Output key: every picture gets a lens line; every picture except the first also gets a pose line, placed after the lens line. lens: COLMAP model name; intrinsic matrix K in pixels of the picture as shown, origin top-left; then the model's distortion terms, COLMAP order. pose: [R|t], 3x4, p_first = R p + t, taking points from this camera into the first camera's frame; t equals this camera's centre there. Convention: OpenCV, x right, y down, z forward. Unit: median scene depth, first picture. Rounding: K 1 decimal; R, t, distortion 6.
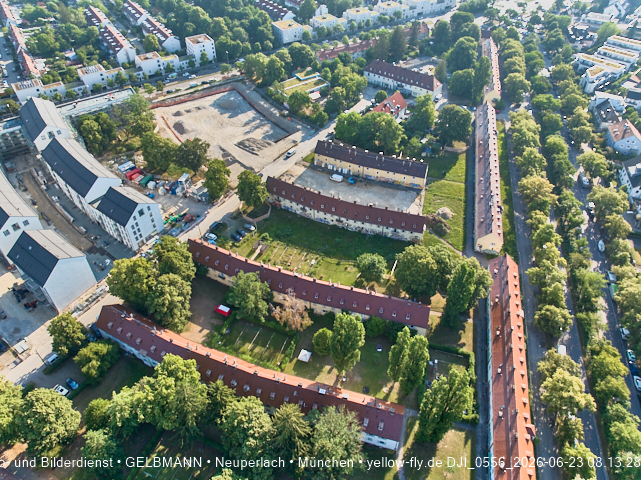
lens RADIAL K [[451.4, 0, 319.7], [0, 451.4, 173.0], [0, 0, 1]] dist [-0.021981, 0.007750]
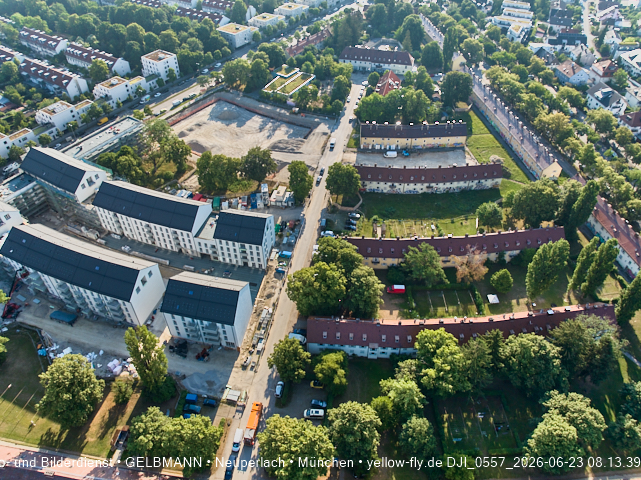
lens RADIAL K [[451.4, 0, 319.7], [0, 451.4, 173.0], [0, 0, 1]] dist [-0.021981, 0.007750]
pose [[0.919911, -0.239778, 0.310273, -0.471104], [0.239866, 0.970043, 0.038480, -0.028943], [-0.310205, 0.039026, 0.949868, 0.040751]]
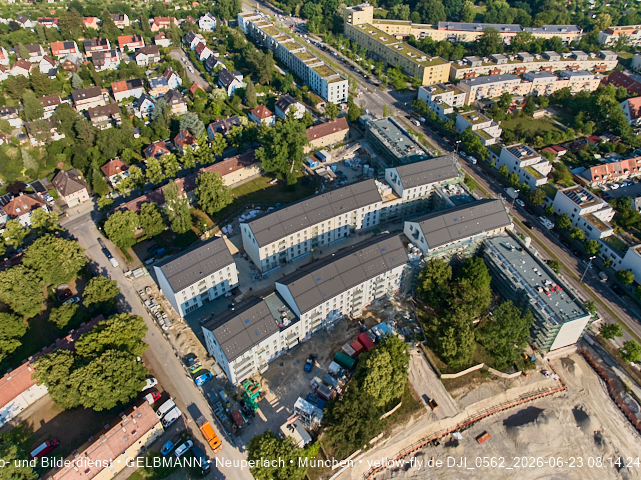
lens RADIAL K [[451.4, 0, 319.7], [0, 451.4, 173.0], [0, 0, 1]] dist [-0.021981, 0.007750]
pose [[-0.275554, 0.569513, -0.774419, -0.012694], [-0.575735, 0.547362, 0.607391, -0.533161], [0.769804, 0.613230, 0.177061, 0.690955]]
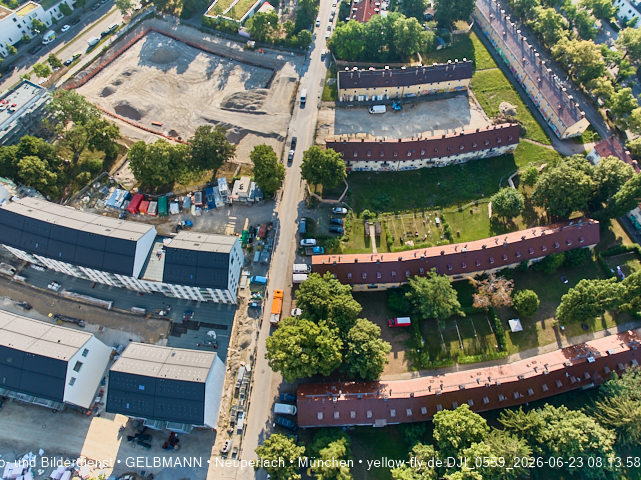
lens RADIAL K [[451.4, 0, 319.7], [0, 451.4, 173.0], [0, 0, 1]] dist [-0.021981, 0.007750]
pose [[0.875393, -0.393277, 0.281105, -0.352481], [0.292636, 0.893966, 0.339395, -0.207532], [-0.384775, -0.214843, 0.897659, 0.262278]]
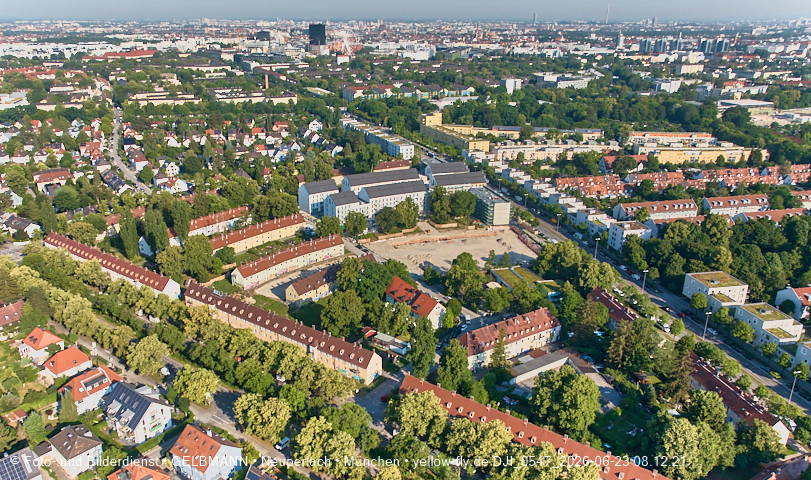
lens RADIAL K [[615.1, 0, 372.0], [0, 615.1, 243.5], [0, 0, 1]] dist [-0.016846, -0.004654]
pose [[-0.365770, 0.334112, -0.868666, 1.332720], [-0.557372, 0.668827, 0.491942, -0.856116], [0.745351, 0.664108, -0.058412, 1.135062]]
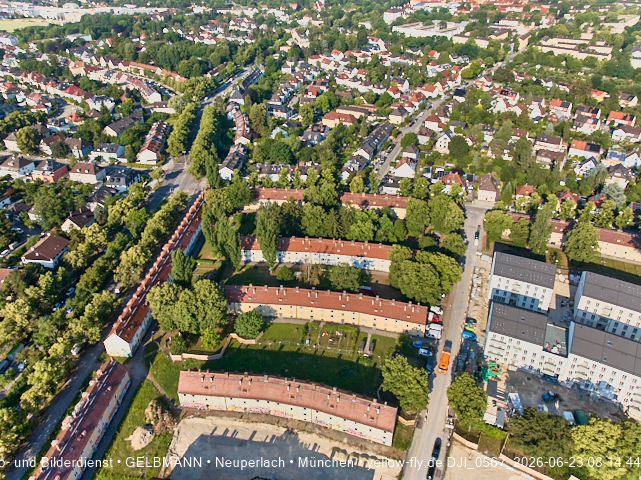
lens RADIAL K [[451.4, 0, 319.7], [0, 451.4, 173.0], [0, 0, 1]] dist [-0.021981, 0.007750]
pose [[-0.981150, 0.093966, -0.168863, 0.075472], [-0.108265, 0.456525, 0.883099, -0.703355], [0.160071, 0.884734, -0.437747, 0.915565]]
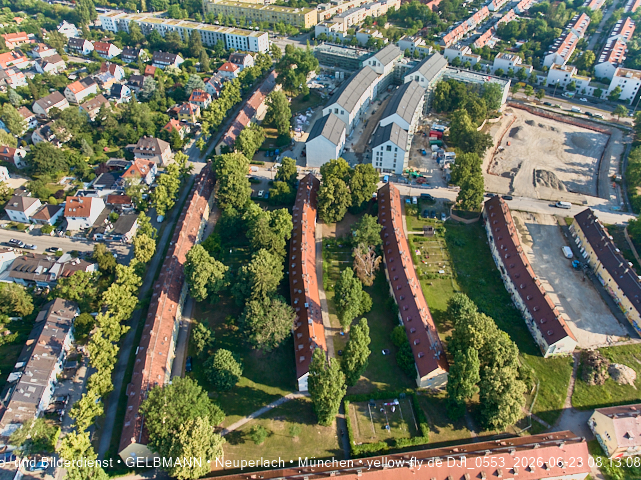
lens RADIAL K [[451.4, 0, 319.7], [0, 451.4, 173.0], [0, 0, 1]] dist [-0.021981, 0.007750]
pose [[0.376582, 0.538697, -0.753652, 0.427303], [-0.550852, 0.784304, 0.285359, -0.091435], [0.744814, 0.307689, 0.592097, 0.114804]]
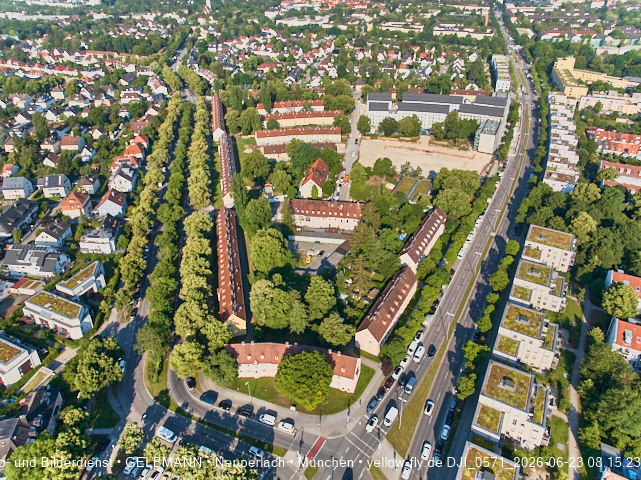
lens RADIAL K [[451.4, 0, 319.7], [0, 451.4, 173.0], [0, 0, 1]] dist [-0.021981, 0.007750]
pose [[-0.878989, 0.212979, -0.426637, 0.763742], [-0.276258, 0.501813, 0.819674, -1.341545], [0.388665, 0.838346, -0.382251, 1.751898]]
